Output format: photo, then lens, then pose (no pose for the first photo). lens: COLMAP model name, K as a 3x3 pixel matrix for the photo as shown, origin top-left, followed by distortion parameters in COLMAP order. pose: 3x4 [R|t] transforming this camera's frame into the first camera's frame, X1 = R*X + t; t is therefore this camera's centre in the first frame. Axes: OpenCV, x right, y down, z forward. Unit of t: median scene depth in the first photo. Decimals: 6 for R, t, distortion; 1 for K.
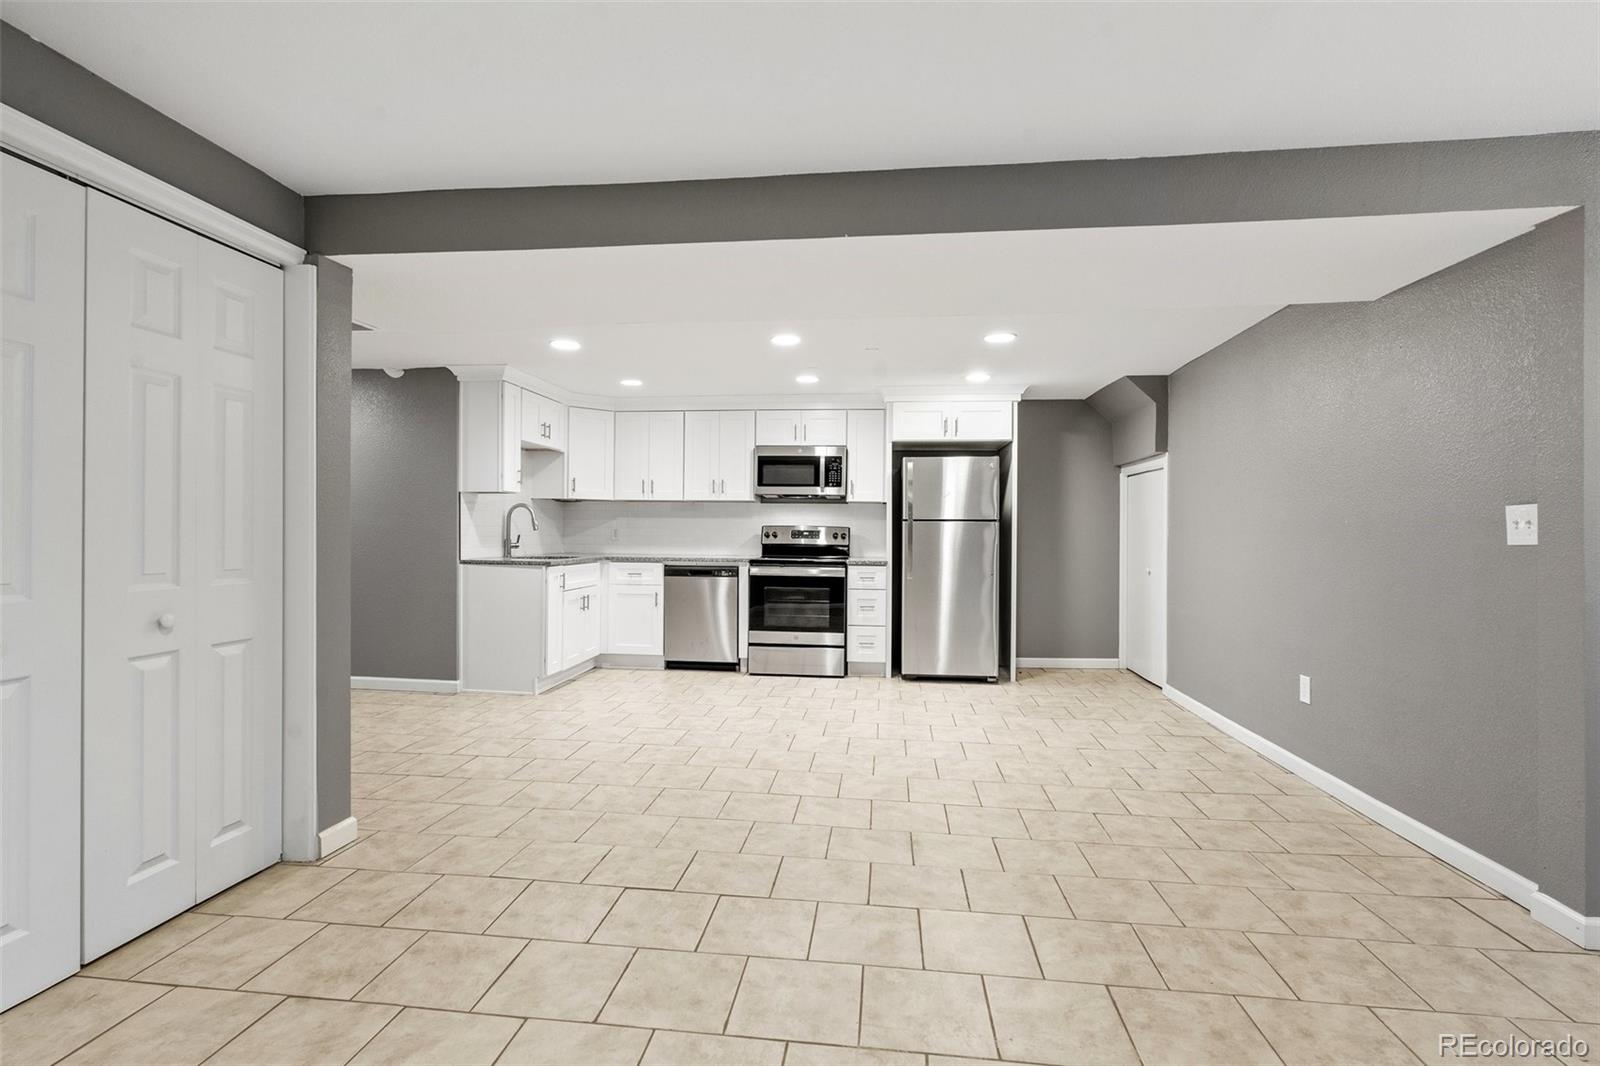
lens RADIAL K [[706.8, 0, 791.7], [0, 706.8, 527.8], [0, 0, 1]] dist [-0.004389, -0.000236]
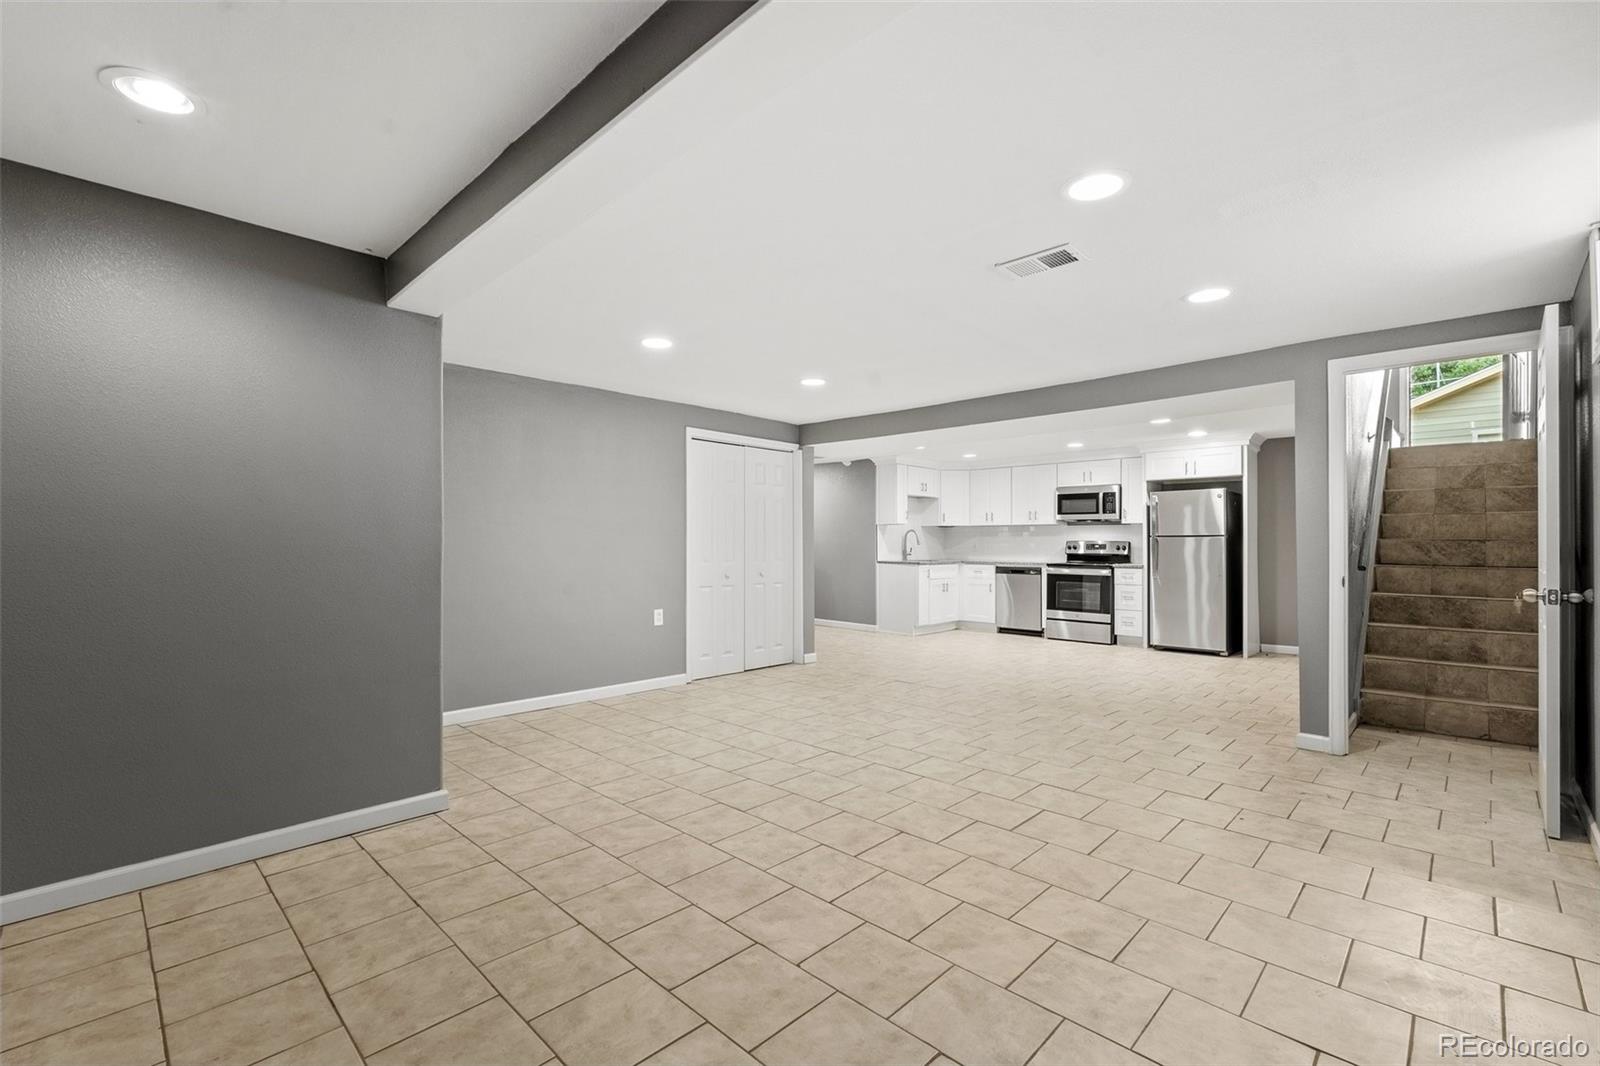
lens RADIAL K [[695.8, 0, 803.2], [0, 695.8, 542.3], [0, 0, 1]] dist [-0.000666, -0.000328]
pose [[0.796479, -0.007806, -0.604616, 0.425583], [0.007494, 0.999967, -0.003038, 0.000126], [0.604620, -0.002111, 0.796511, -0.510308]]
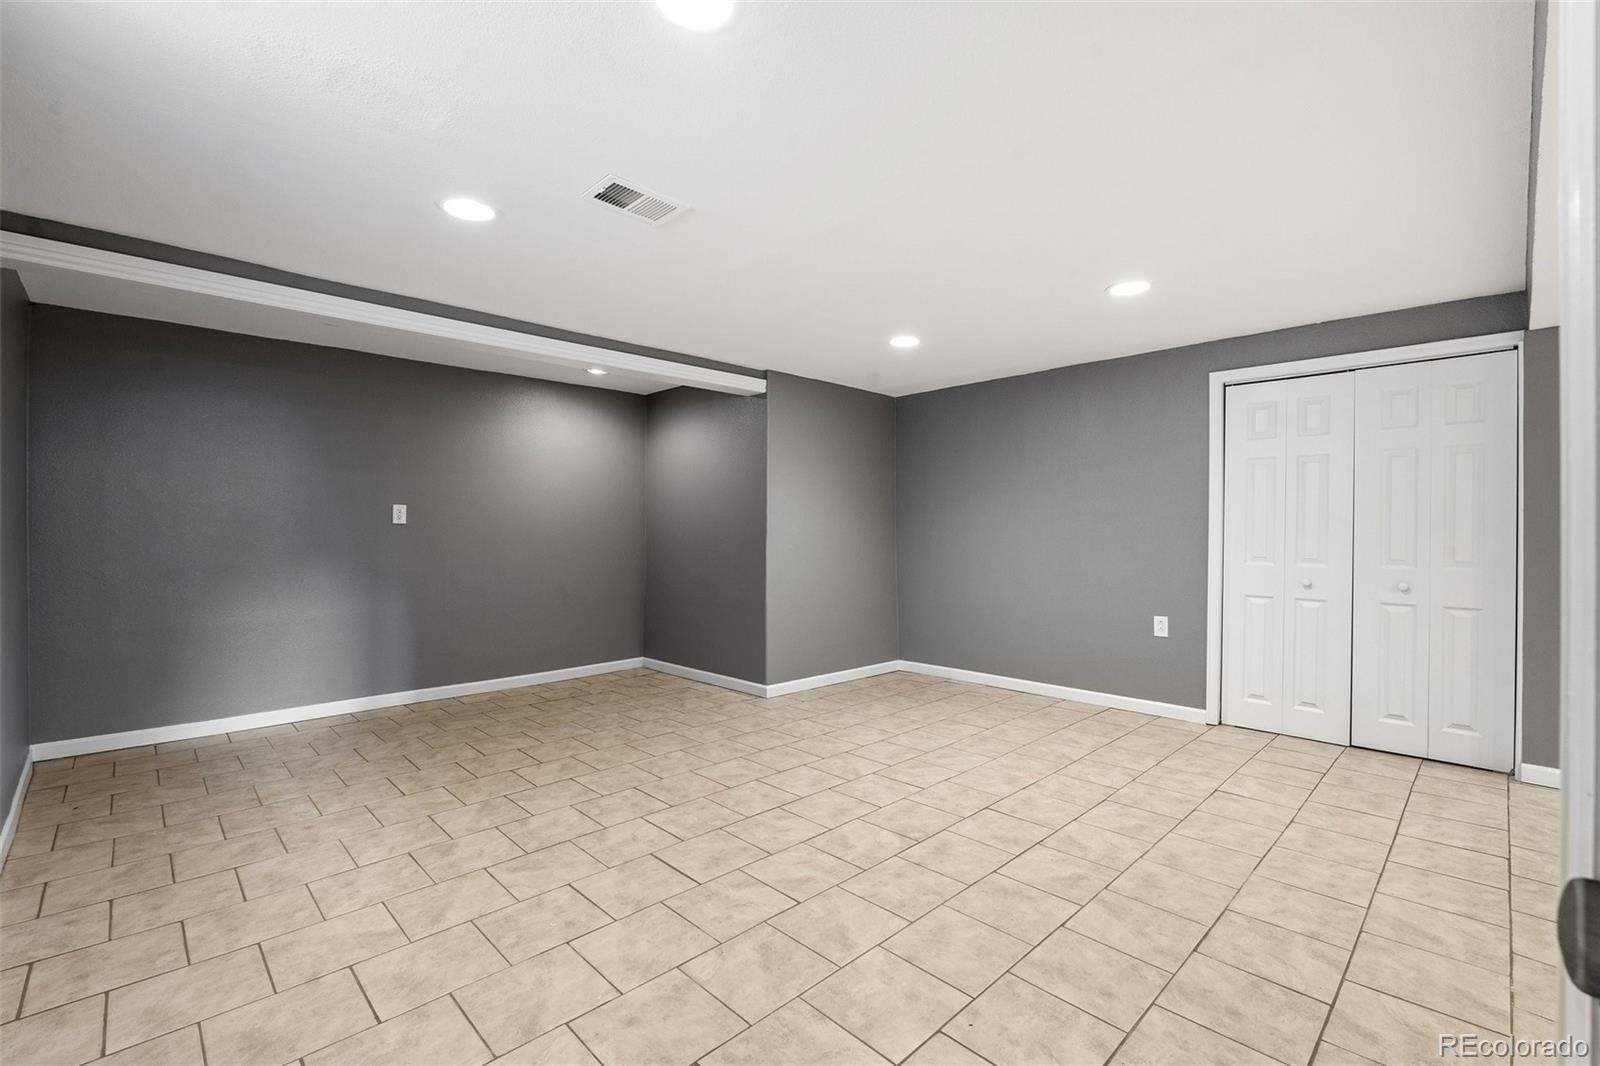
lens RADIAL K [[695.8, 0, 803.2], [0, 695.8, 542.3], [0, 0, 1]] dist [-0.000666, -0.000328]
pose [[-0.625871, 0.004578, -0.779913, 0.528195], [-0.000120, 0.999982, 0.005966, 0.002517], [0.779927, 0.003828, -0.625859, 0.330342]]
